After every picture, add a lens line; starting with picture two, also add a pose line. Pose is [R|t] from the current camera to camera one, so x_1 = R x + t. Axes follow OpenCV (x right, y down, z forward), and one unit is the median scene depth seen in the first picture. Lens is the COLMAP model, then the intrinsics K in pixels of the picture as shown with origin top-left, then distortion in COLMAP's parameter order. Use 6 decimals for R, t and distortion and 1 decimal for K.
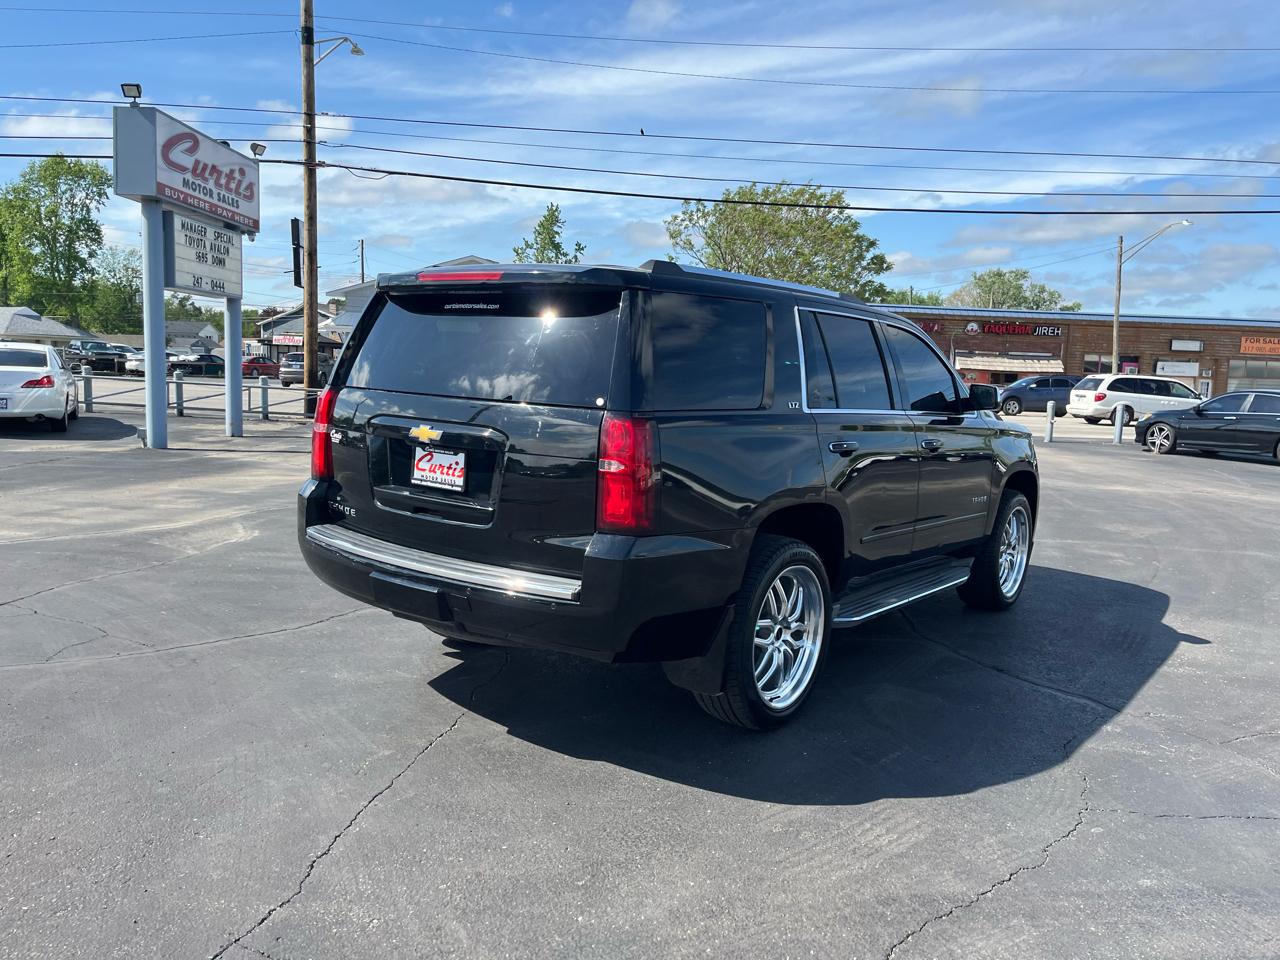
lens RADIAL K [[969.0, 0, 650.8], [0, 969.0, 470.6], [0, 0, 1]] dist [0.071547, -0.092484]
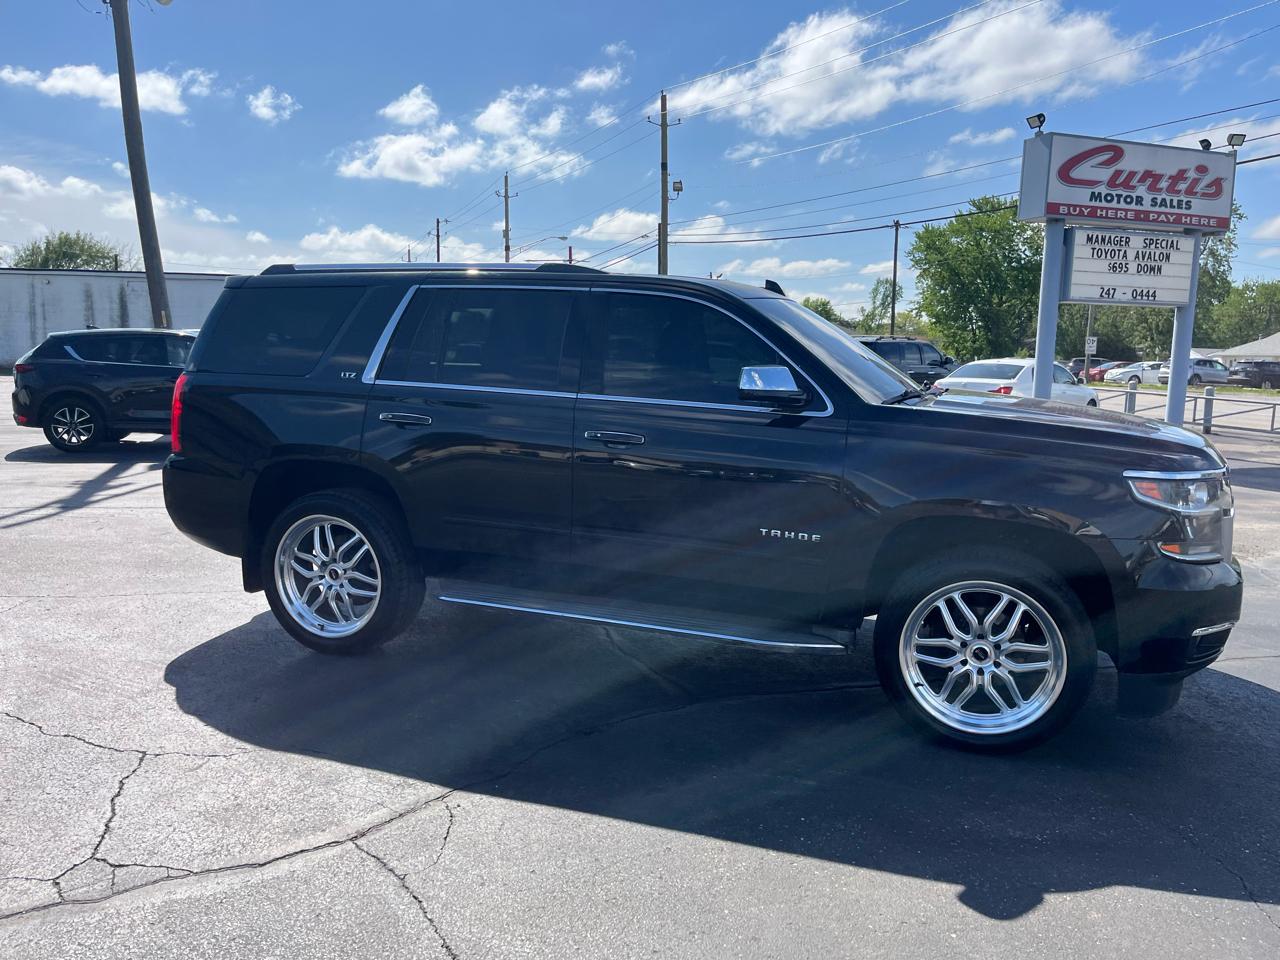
lens RADIAL K [[970.6, 0, 653.4], [0, 970.6, 473.0], [0, 0, 1]] dist [0.060612, -0.070998]
pose [[0.318464, 0.089335, -0.943716, 0.254908], [-0.111570, 0.992162, 0.056270, -0.011039], [0.941346, 0.087371, 0.325935, 0.185482]]
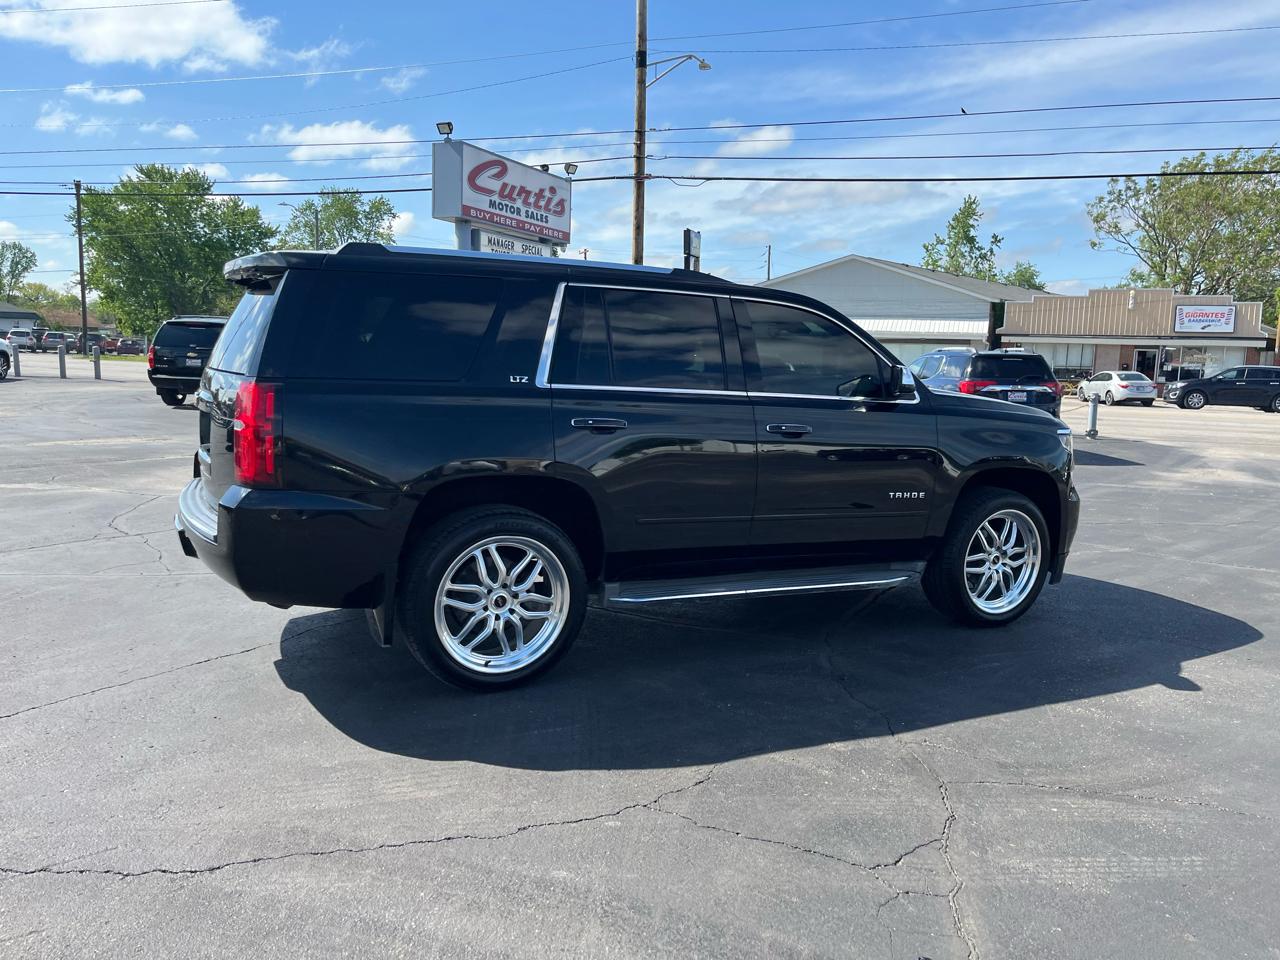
lens RADIAL K [[969.0, 0, 653.1], [0, 969.0, 476.4], [0, 0, 1]] dist [0.071547, -0.092484]
pose [[0.908036, 0.044742, -0.416496, 0.134317], [-0.043032, 0.998983, 0.013499, 0.002825], [0.416676, 0.005665, 0.909037, 0.025183]]
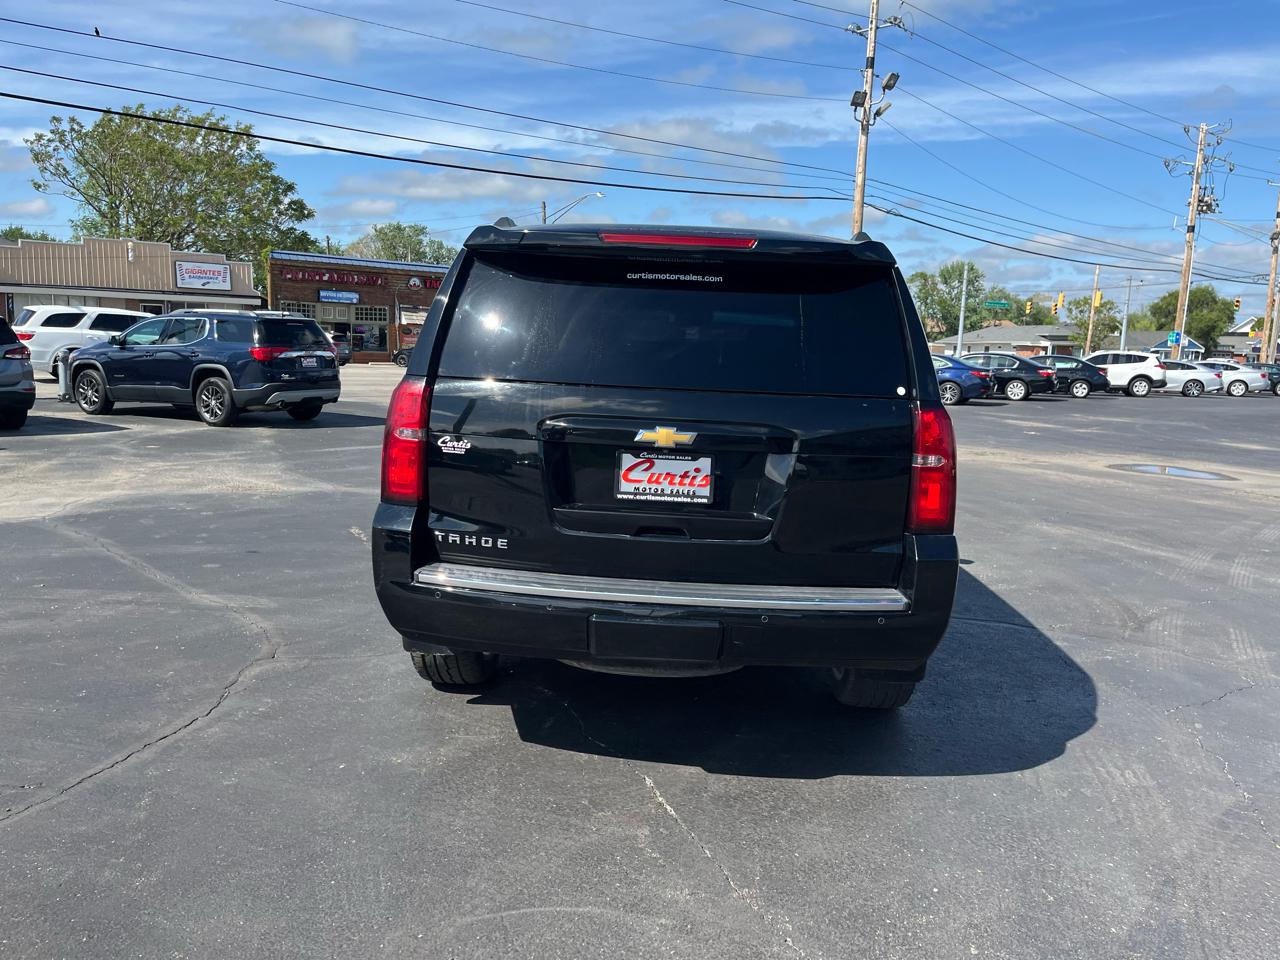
lens RADIAL K [[969.0, 0, 648.8], [0, 969.0, 489.8], [0, 0, 1]] dist [0.071547, -0.092484]
pose [[0.827912, -0.092642, 0.553154, -0.119696], [0.055825, 0.994978, 0.083084, -0.010673], [-0.558073, -0.037906, 0.828925, 0.058271]]
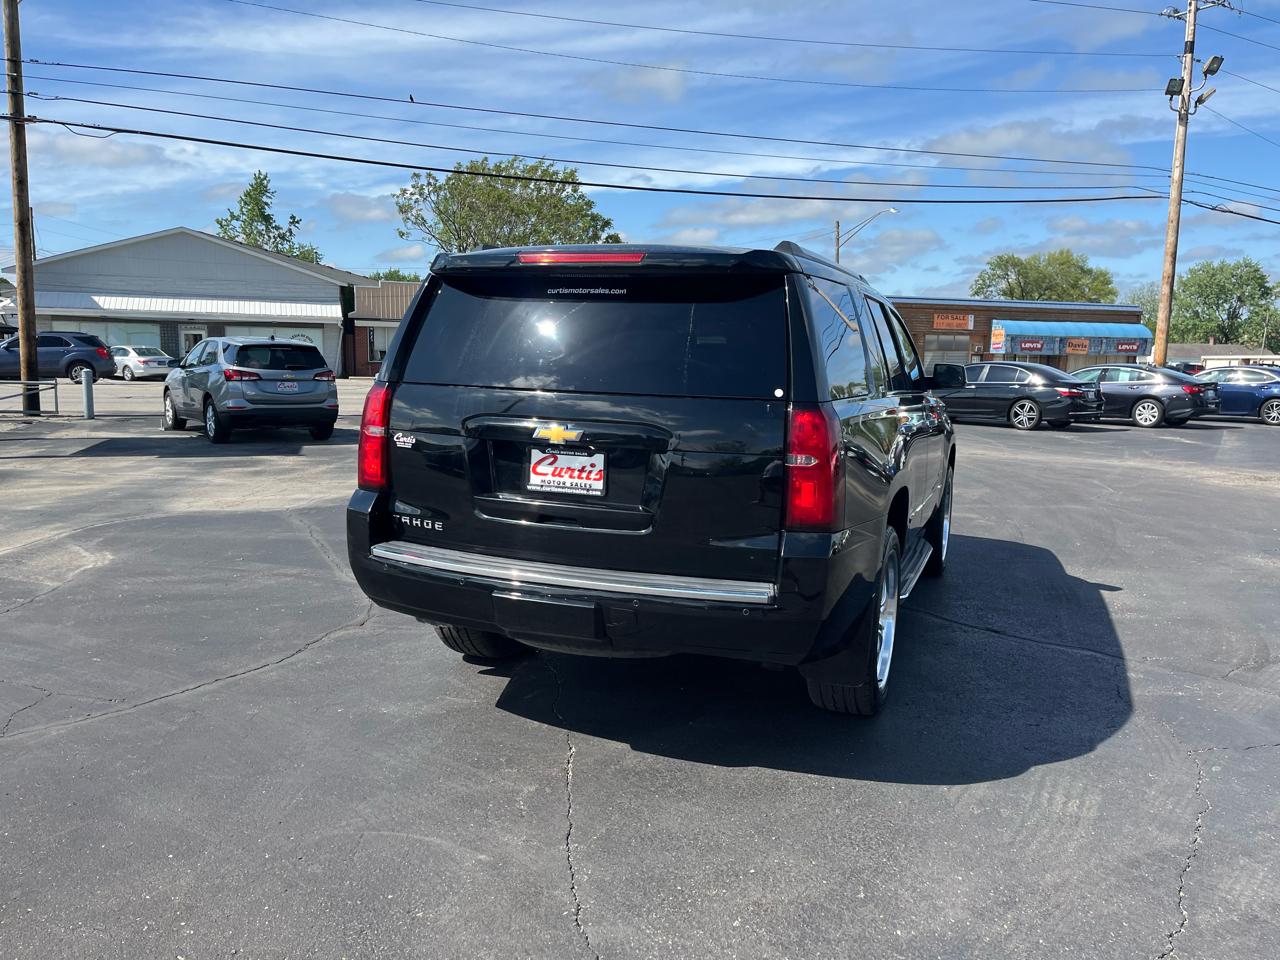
lens RADIAL K [[969.0, 0, 649.4], [0, 969.0, 491.4], [0, 0, 1]] dist [0.071547, -0.092484]
pose [[0.961033, -0.057281, 0.270435, -0.068337], [0.046023, 0.997796, 0.047792, -0.004163], [-0.272576, -0.033483, 0.961551, 0.019262]]
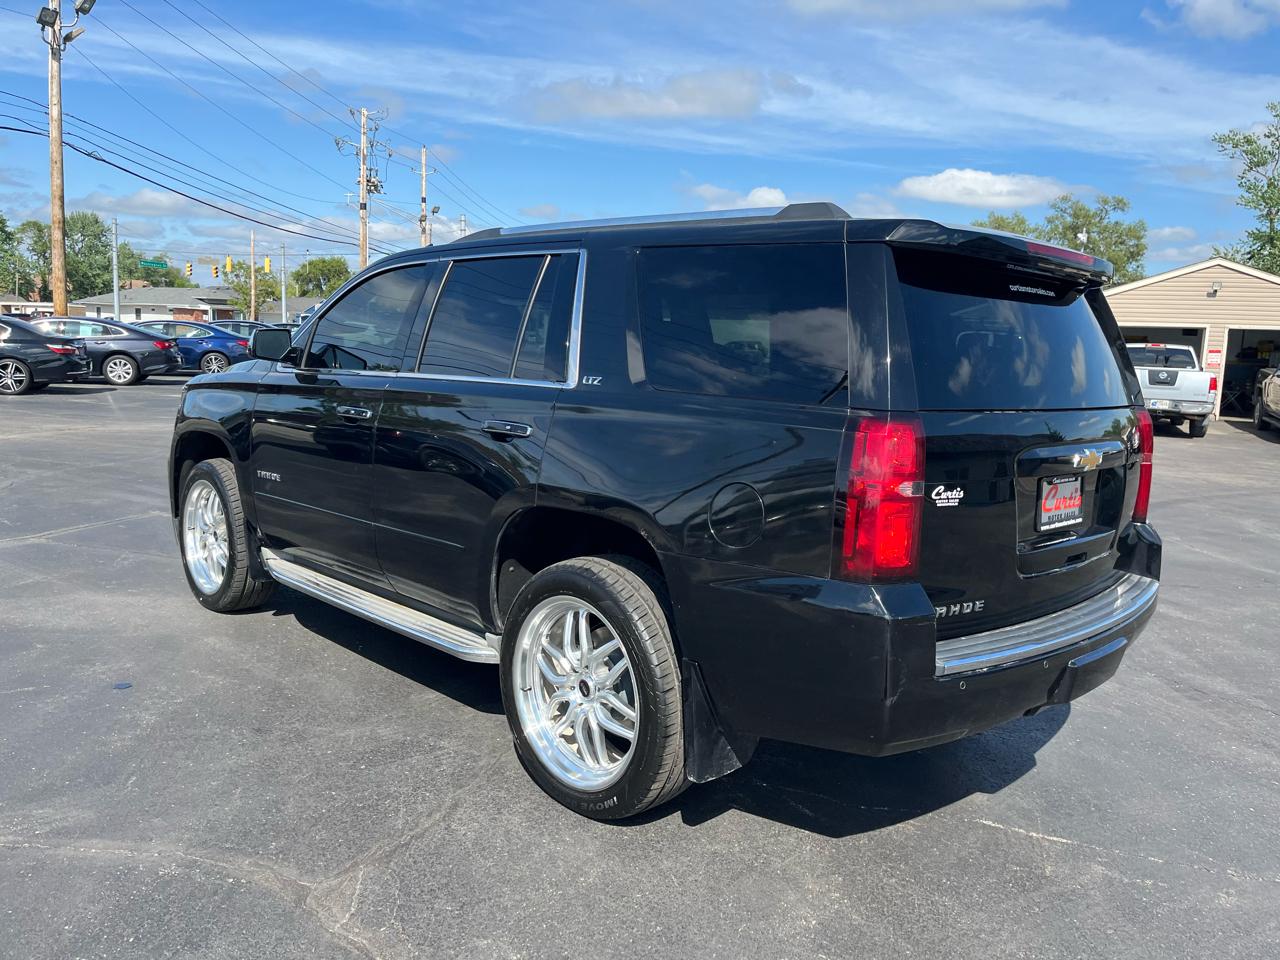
lens RADIAL K [[969.0, 0, 648.0], [0, 969.0, 471.0], [0, 0, 1]] dist [0.071547, -0.092484]
pose [[0.143433, -0.165212, 0.975773, -0.180647], [0.070570, 0.985165, 0.156429, -0.030458], [-0.987141, 0.046424, 0.152964, 0.212056]]
